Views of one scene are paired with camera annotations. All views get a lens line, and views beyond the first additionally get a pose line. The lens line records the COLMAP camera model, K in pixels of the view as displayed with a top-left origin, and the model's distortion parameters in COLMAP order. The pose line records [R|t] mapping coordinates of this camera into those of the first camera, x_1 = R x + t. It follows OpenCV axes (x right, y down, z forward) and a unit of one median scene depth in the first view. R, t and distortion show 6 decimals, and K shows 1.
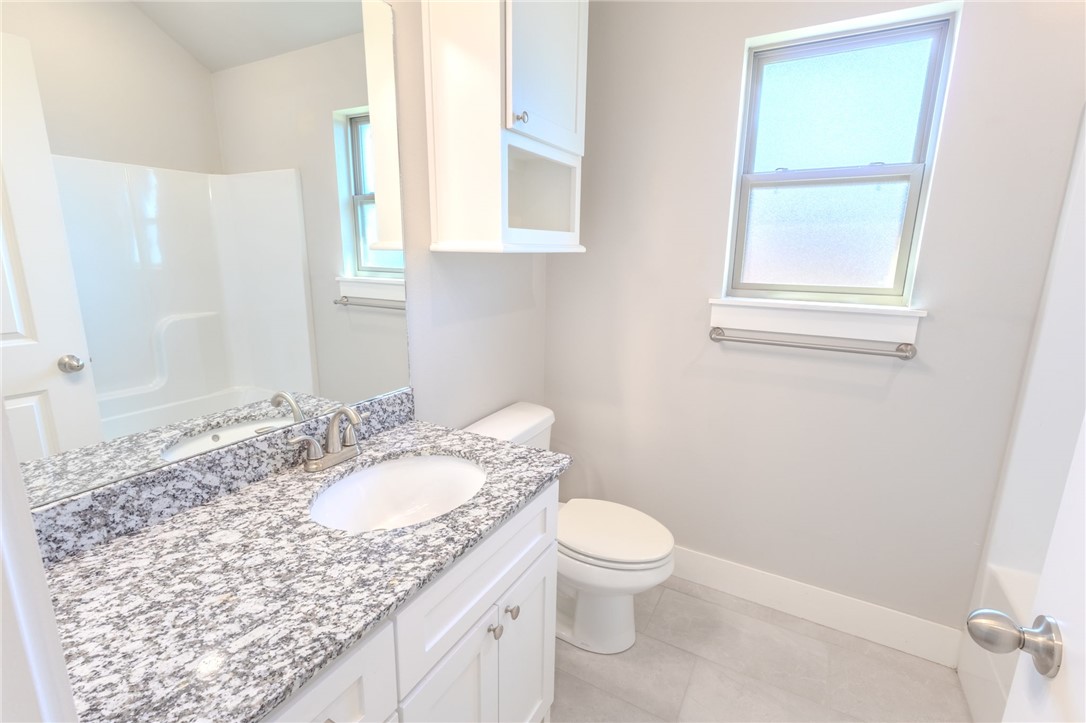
lens RADIAL K [[500.5, 0, 544.2], [0, 500.5, 363.3], [0, 0, 1]] dist [0.004032, 0.000662]
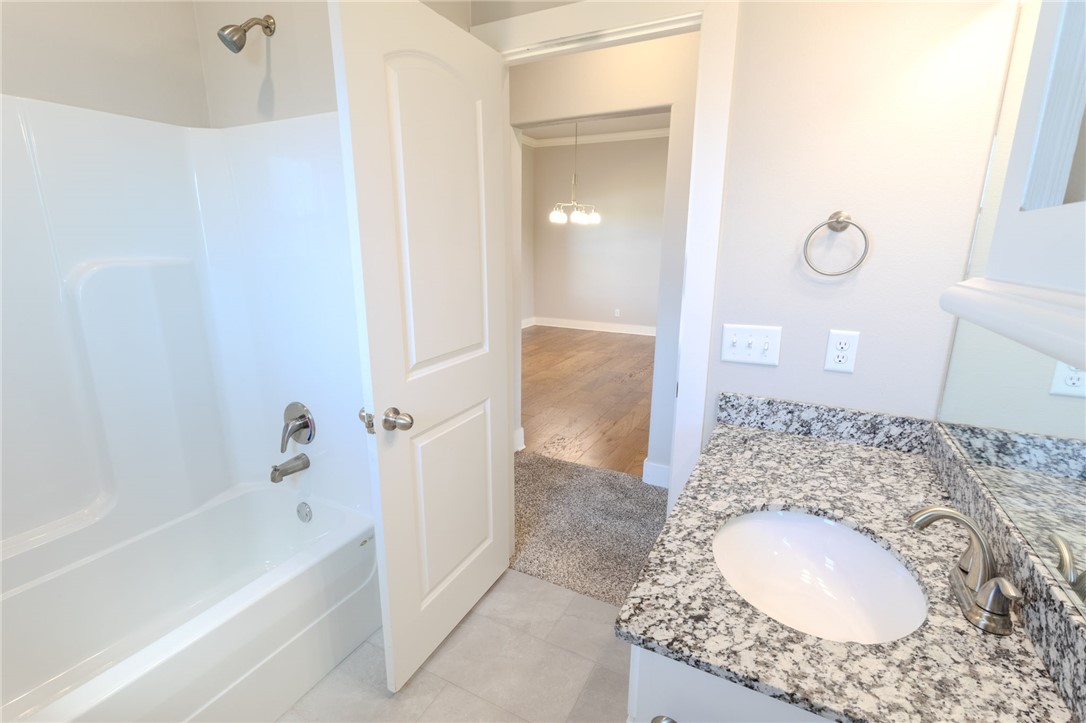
lens RADIAL K [[500.5, 0, 544.2], [0, 500.5, 363.3], [0, 0, 1]] dist [0.004032, 0.000662]
pose [[-0.999257, -0.013185, -0.036222, 0.234460], [-0.027806, 0.897348, 0.440446, -0.488231], [0.026697, 0.441126, -0.897048, 1.966025]]
